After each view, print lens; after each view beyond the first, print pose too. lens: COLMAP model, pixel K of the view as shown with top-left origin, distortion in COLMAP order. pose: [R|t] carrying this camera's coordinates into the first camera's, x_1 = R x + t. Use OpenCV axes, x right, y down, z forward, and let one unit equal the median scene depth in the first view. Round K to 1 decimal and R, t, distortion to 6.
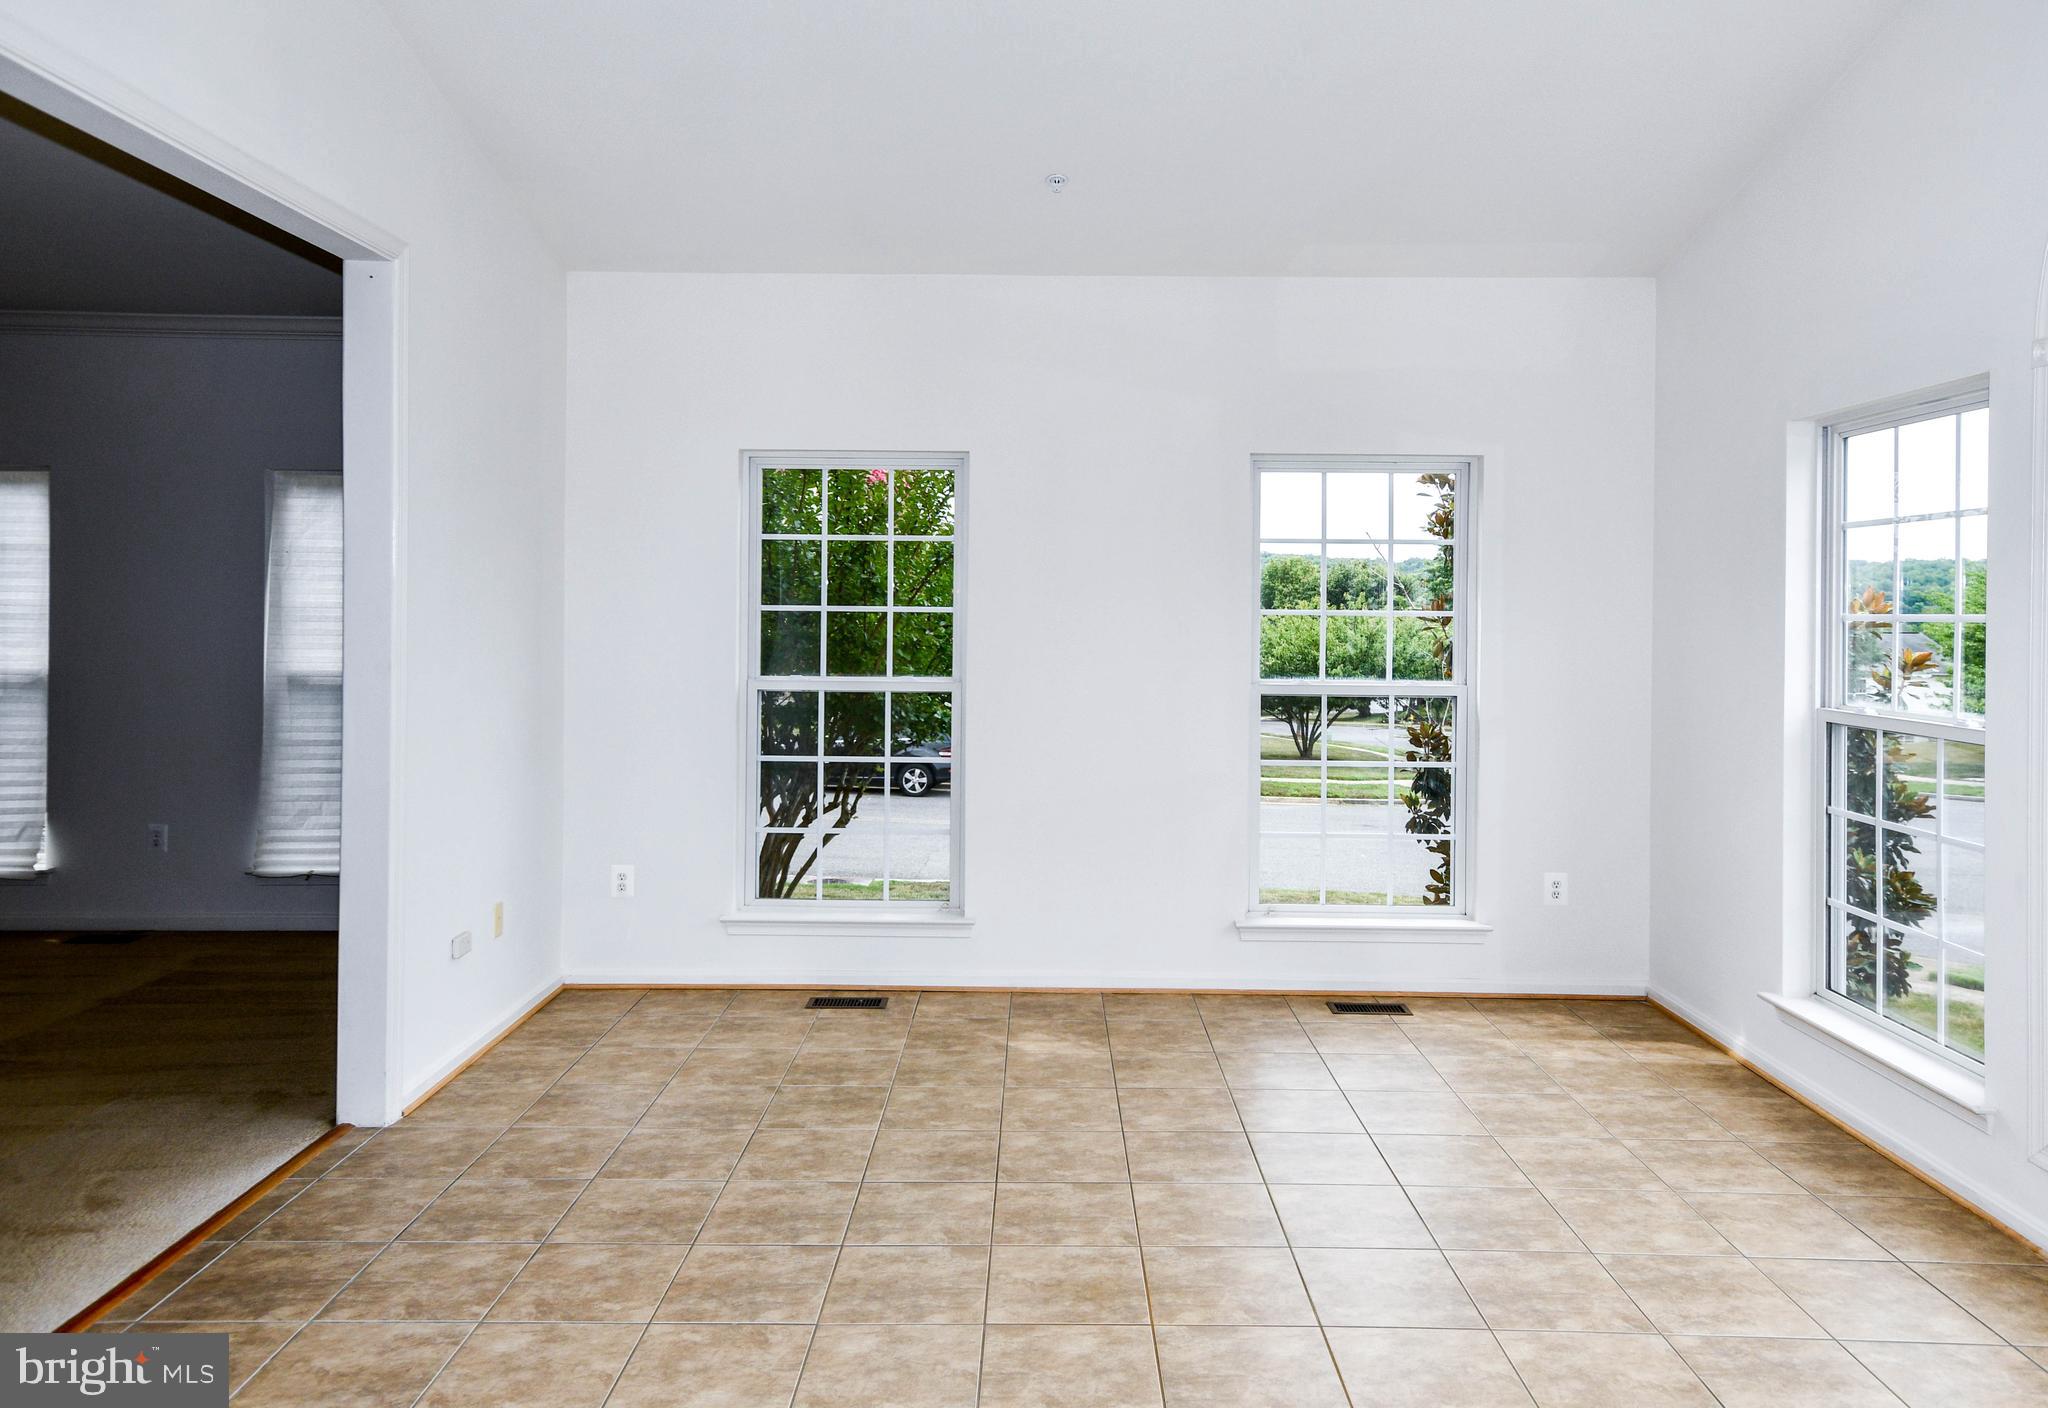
lens RADIAL K [[1349.9, 0, 1032.6], [0, 1349.9, 610.5], [0, 0, 1]] dist [0.028887, 0.004108]
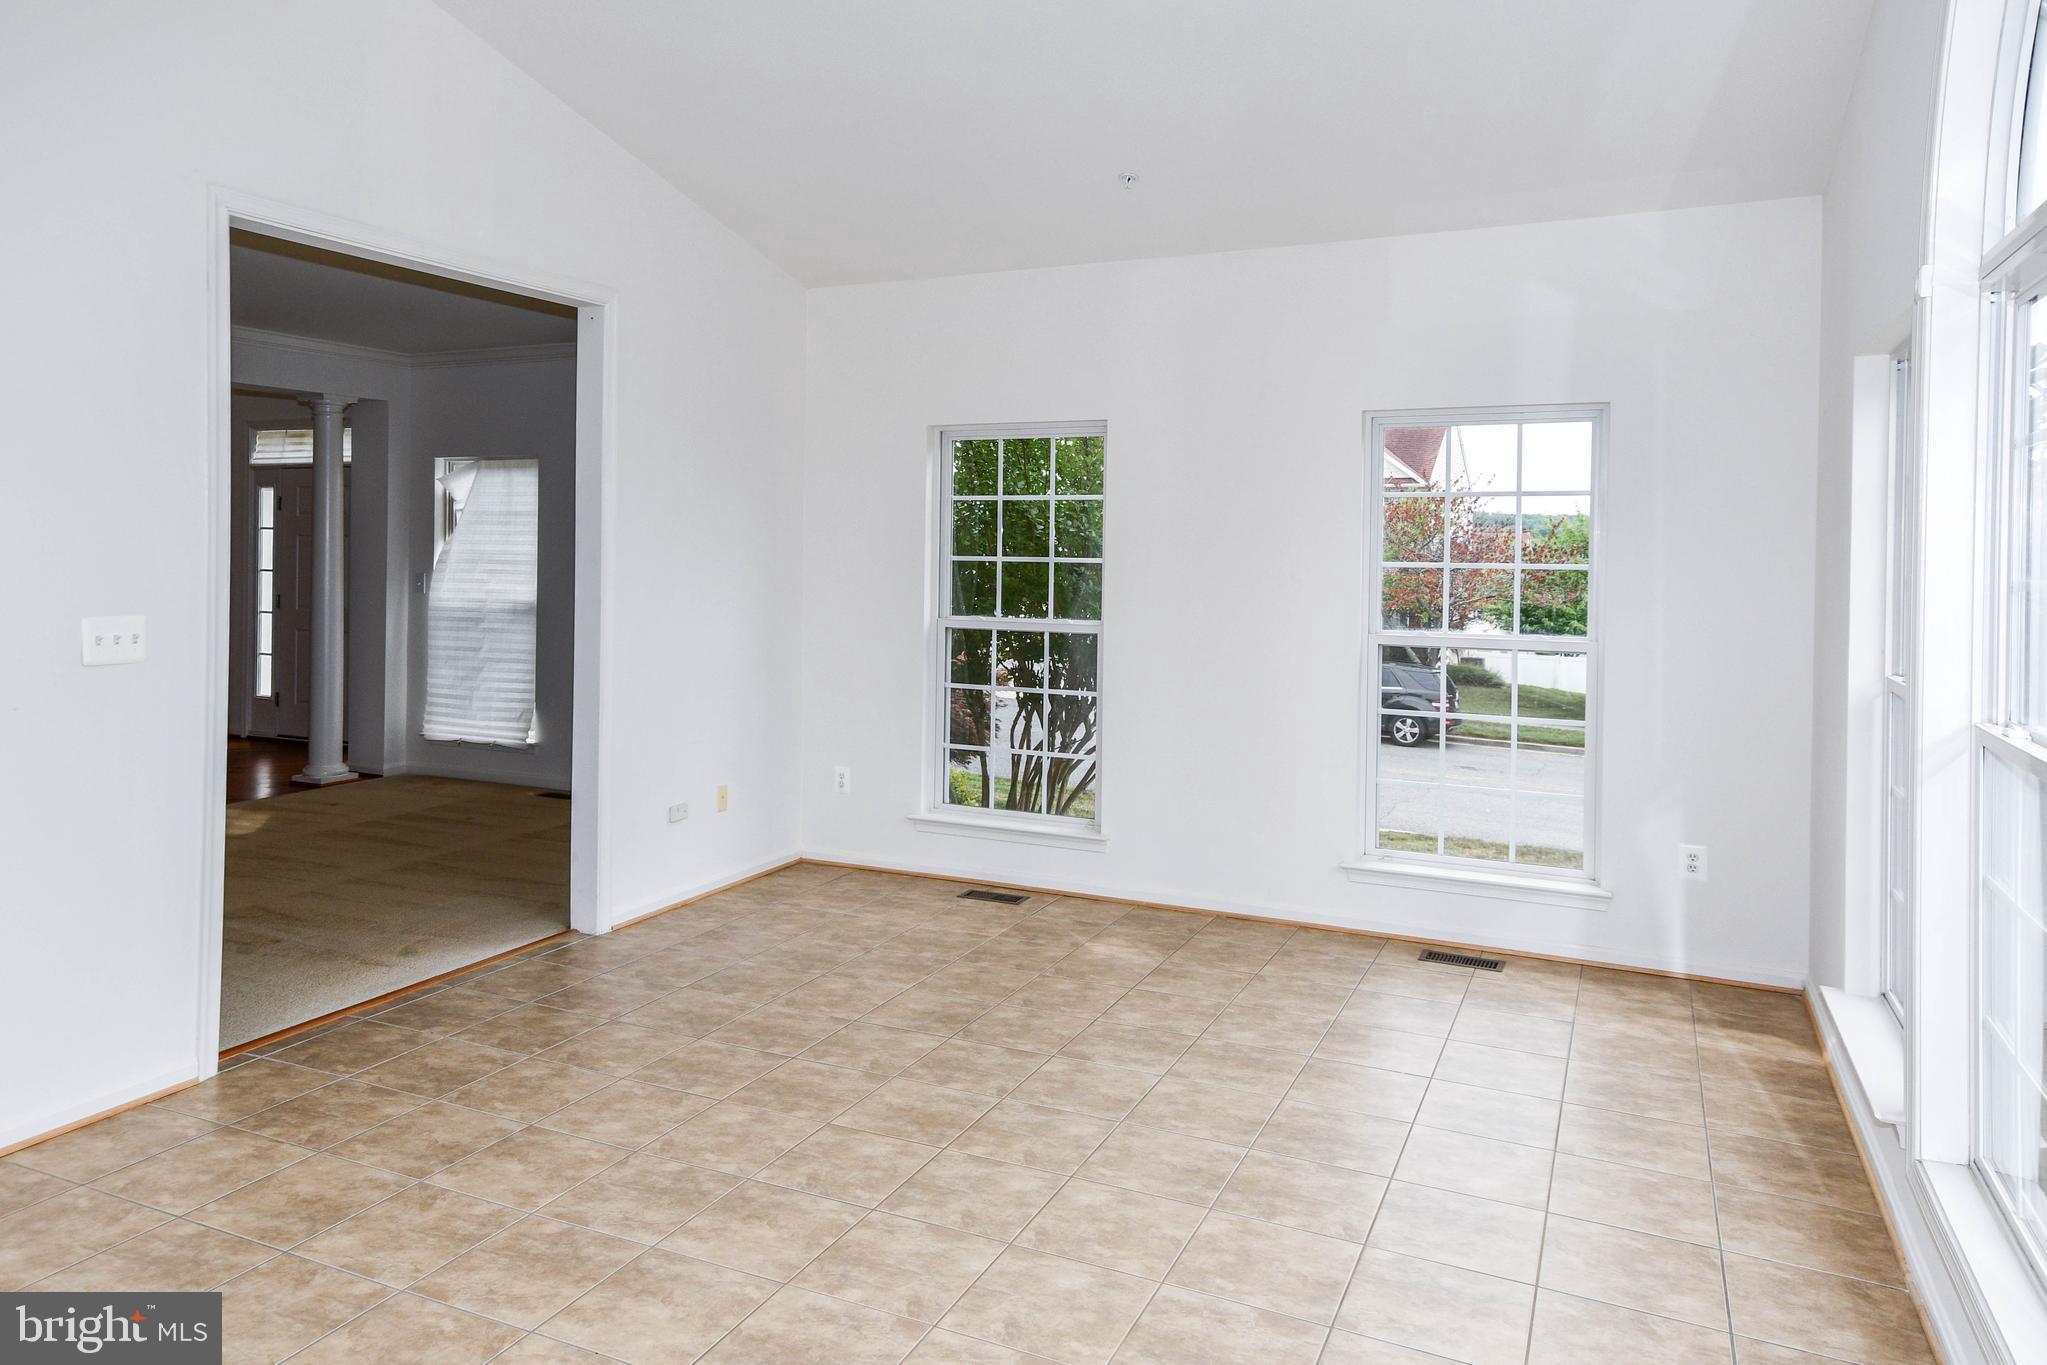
lens RADIAL K [[1328.5, 0, 1013.8], [0, 1328.5, 558.5], [0, 0, 1]] dist [0.025441, 0.002022]
pose [[0.906773, 0.003370, -0.421606, 0.361918], [-0.002927, 0.999994, 0.001699, -0.004303], [0.421610, -0.000306, 0.906777, -0.034251]]
